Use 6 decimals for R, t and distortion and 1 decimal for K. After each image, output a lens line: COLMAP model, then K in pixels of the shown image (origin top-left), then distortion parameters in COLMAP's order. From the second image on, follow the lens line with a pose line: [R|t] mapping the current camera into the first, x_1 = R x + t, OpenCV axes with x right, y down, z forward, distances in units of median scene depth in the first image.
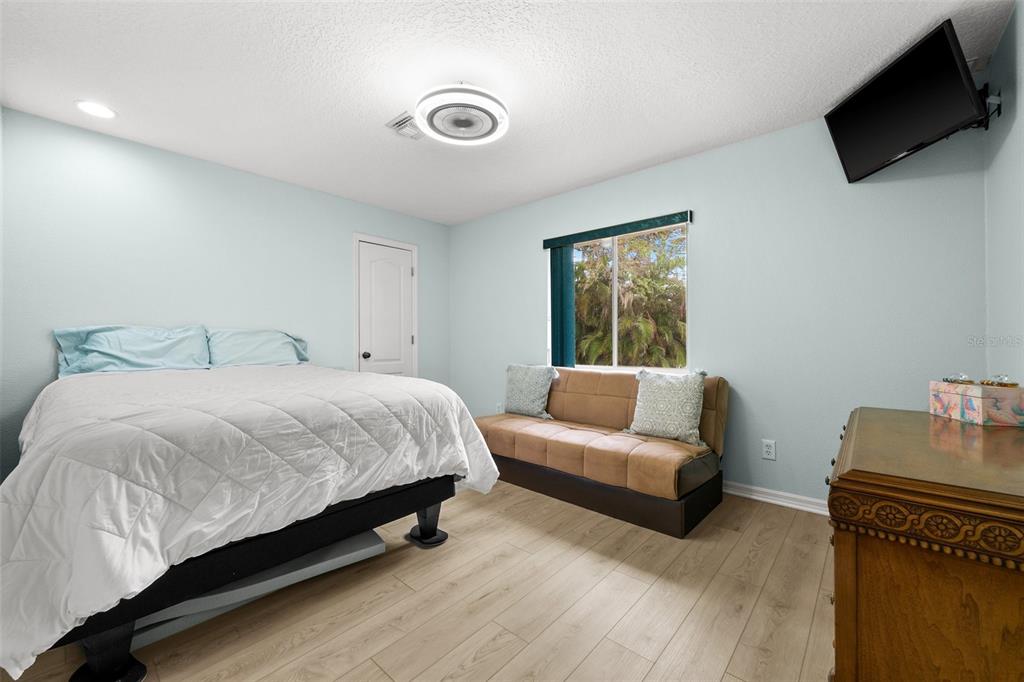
lens RADIAL K [[407.8, 0, 512.3], [0, 407.8, 339.3], [0, 0, 1]] dist [0.001046, 0.000361]
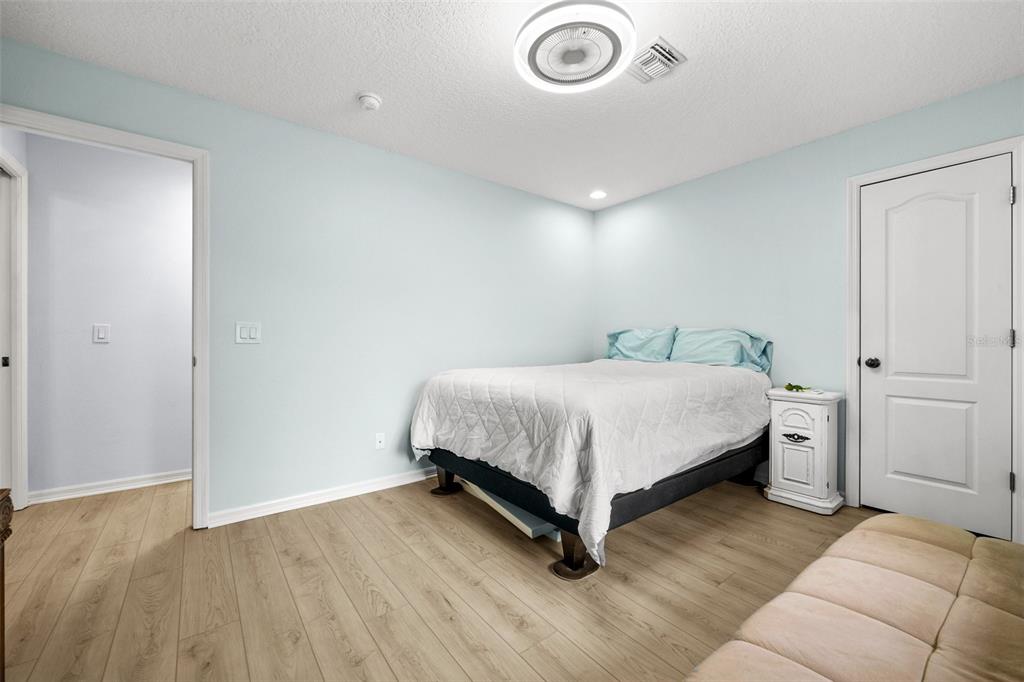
lens RADIAL K [[407.8, 0, 512.3], [0, 407.8, 339.3], [0, 0, 1]] dist [0.001046, 0.000361]
pose [[-0.185653, 0.002766, -0.982612, 0.754405], [0.002055, 0.999995, 0.002426, 0.000089], [0.982613, -0.001568, -0.185657, 1.171258]]
